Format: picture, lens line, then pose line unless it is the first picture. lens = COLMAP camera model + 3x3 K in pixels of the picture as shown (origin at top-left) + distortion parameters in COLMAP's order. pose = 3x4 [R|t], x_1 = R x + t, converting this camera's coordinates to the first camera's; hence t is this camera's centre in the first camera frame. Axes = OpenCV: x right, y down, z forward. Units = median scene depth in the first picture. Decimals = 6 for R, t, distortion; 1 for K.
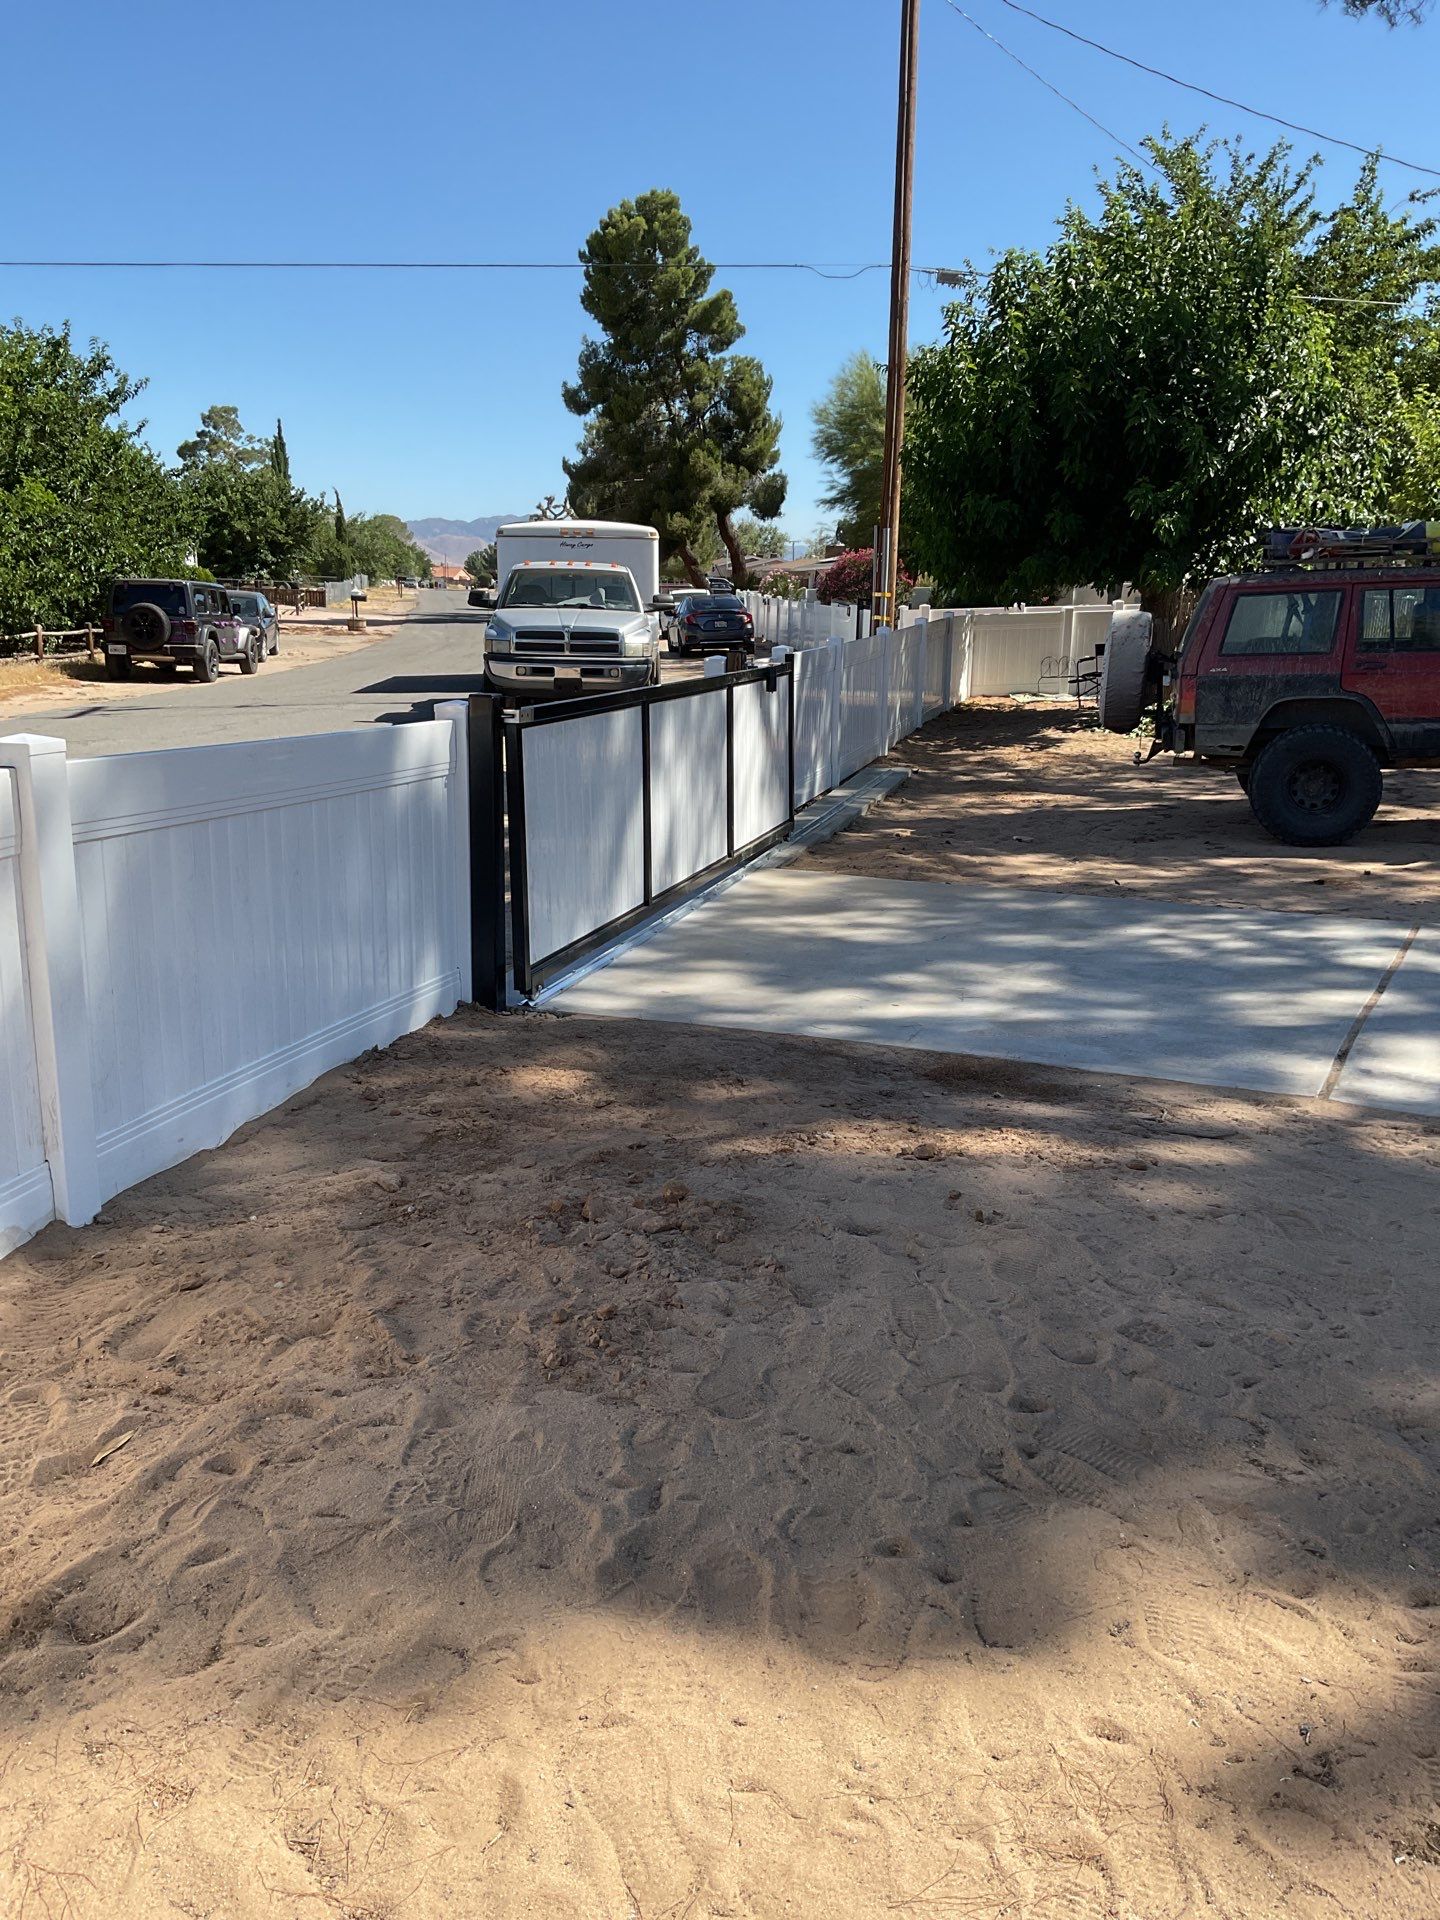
lens RADIAL K [[1601.3, 0, 725.5], [0, 1601.3, 936.5], [0, 0, 1]] dist [0.005135, -0.002287]
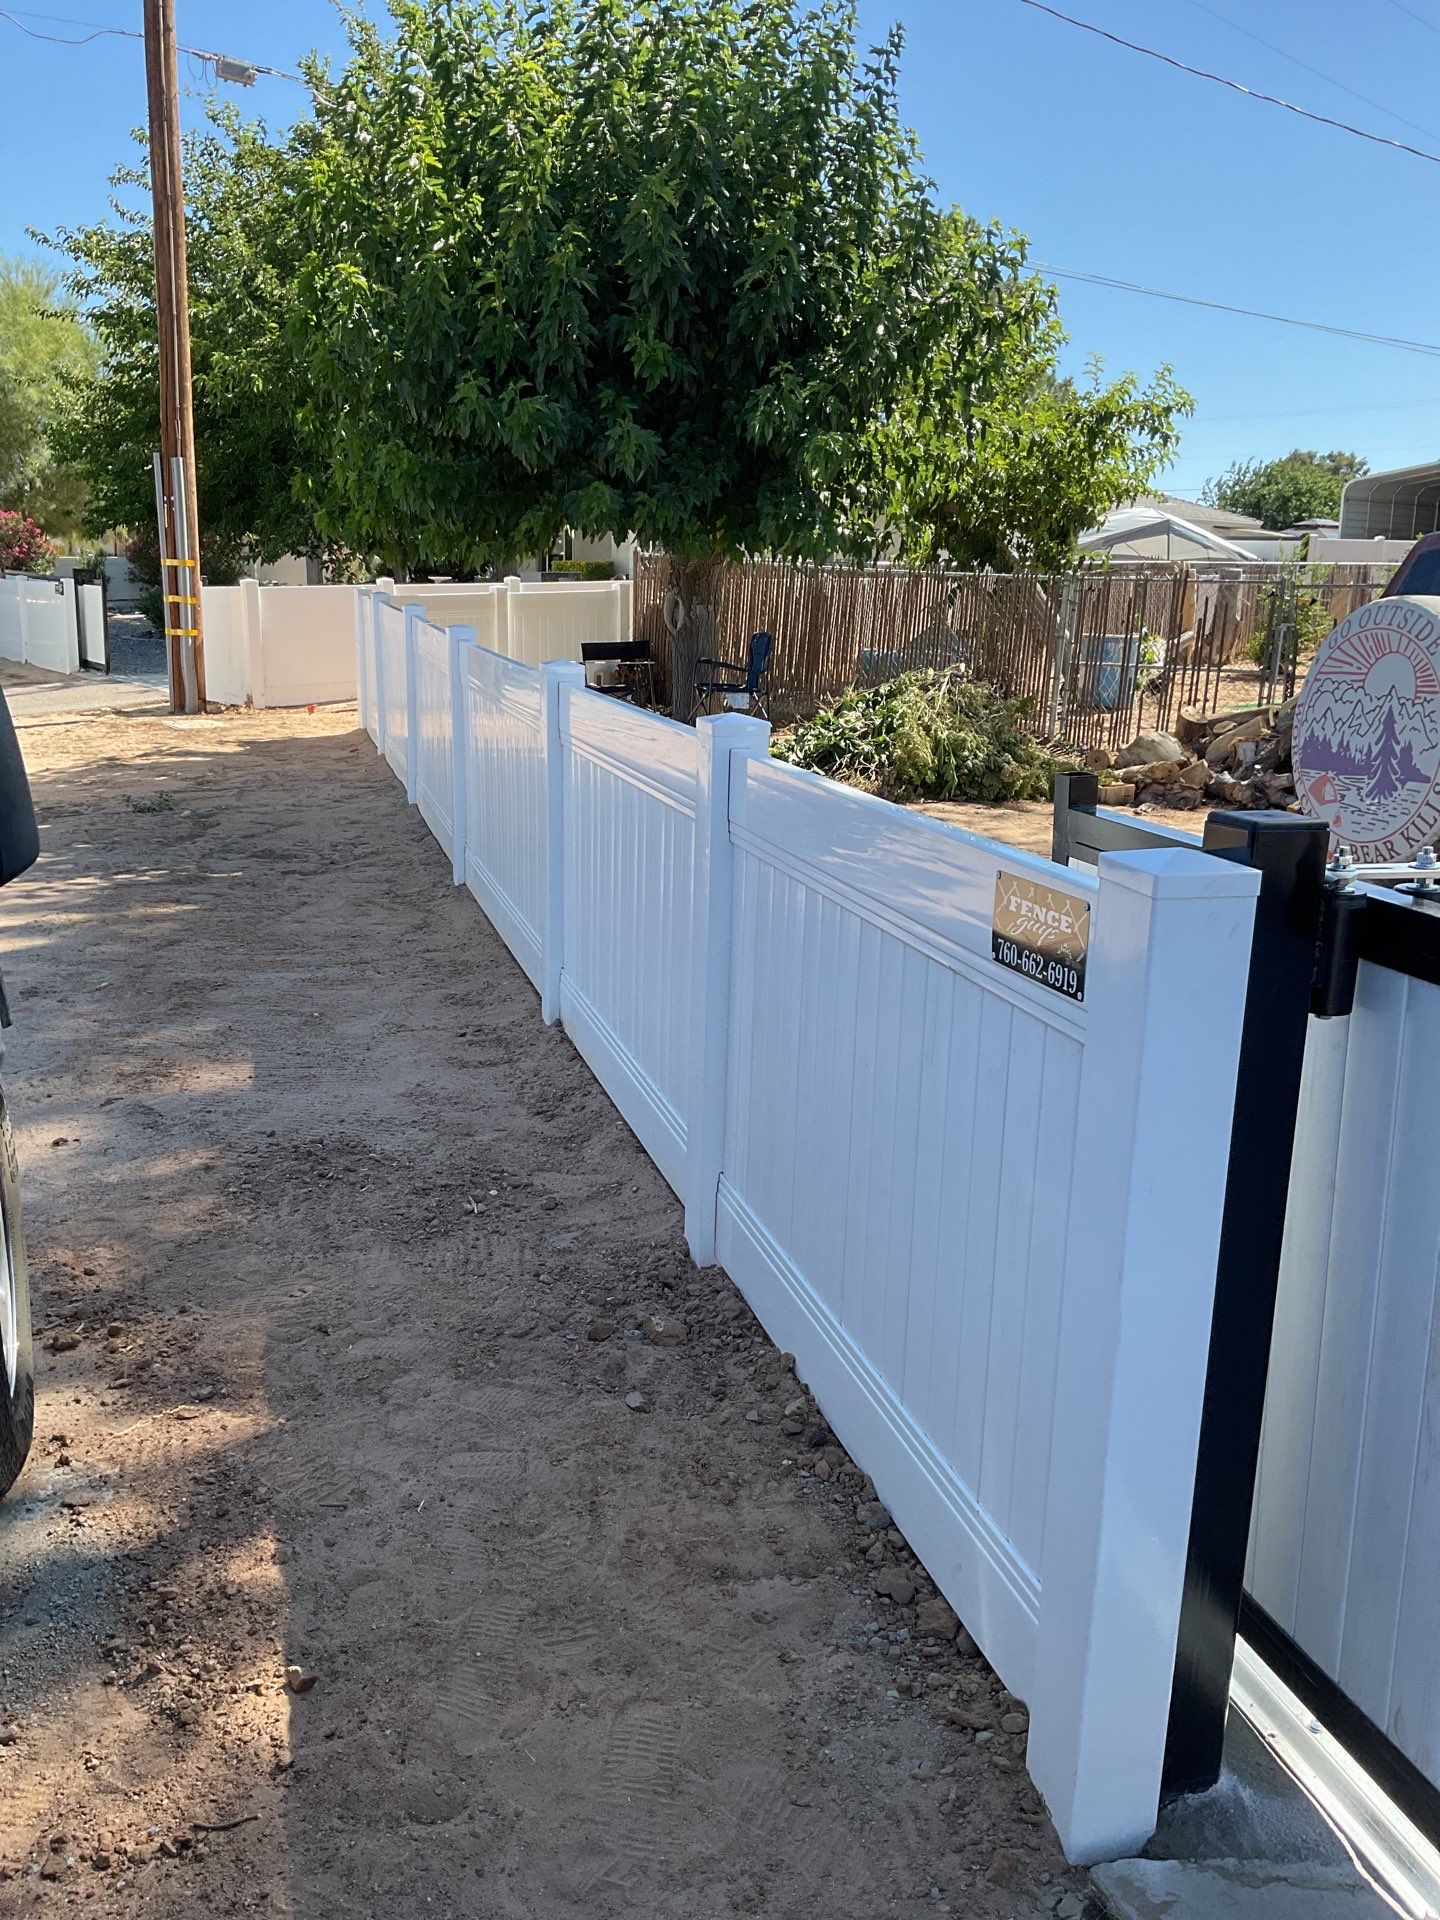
lens RADIAL K [[1601.3, 0, 725.5], [0, 1601.3, 936.5], [0, 0, 1]] dist [0.005135, -0.002287]
pose [[0.850344, -0.103521, 0.515945, -0.018090], [0.097107, 0.994490, 0.039494, -0.020772], [-0.517190, 0.016518, 0.855711, 0.102611]]
